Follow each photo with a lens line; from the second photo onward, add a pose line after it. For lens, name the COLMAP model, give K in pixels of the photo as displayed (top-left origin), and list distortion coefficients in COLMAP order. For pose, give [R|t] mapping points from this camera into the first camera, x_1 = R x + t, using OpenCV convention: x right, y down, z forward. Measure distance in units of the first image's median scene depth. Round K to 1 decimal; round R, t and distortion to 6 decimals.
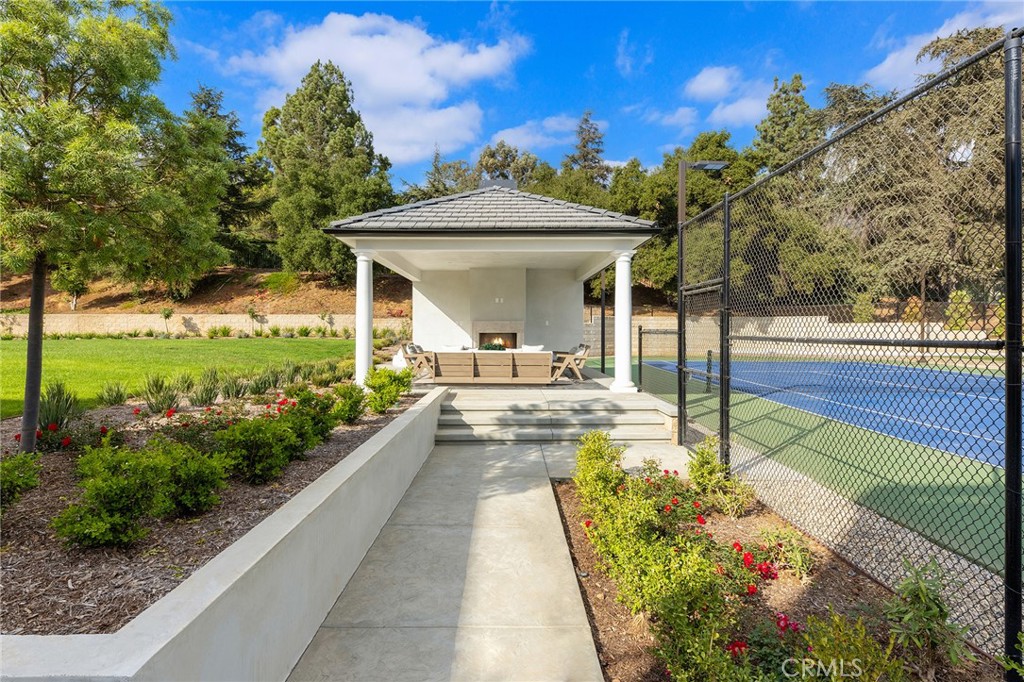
lens RADIAL K [[554.5, 0, 512.3], [0, 554.5, 321.1], [0, 0, 1]] dist [0.043963, 0.000079]
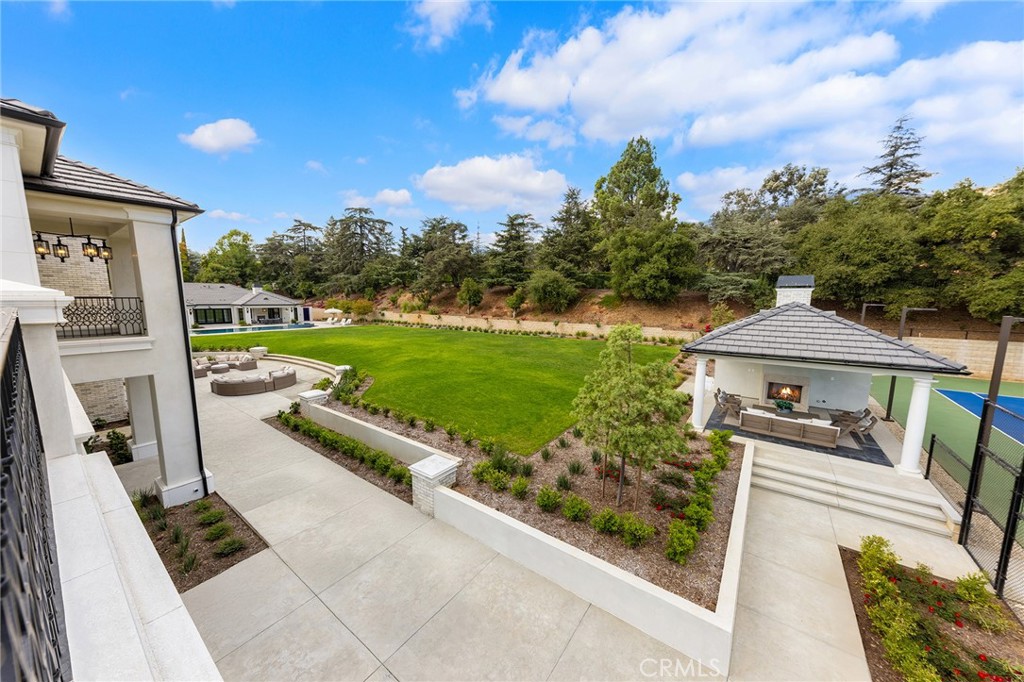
lens RADIAL K [[356.8, 0, 478.6], [0, 356.8, 344.4], [0, 0, 1]] dist [0.010374, -0.000147]
pose [[0.773276, 0.075464, -0.629563, -0.029468], [0.021094, 0.989281, 0.144492, -0.111920], [0.633719, -0.125012, 0.763395, -0.115945]]
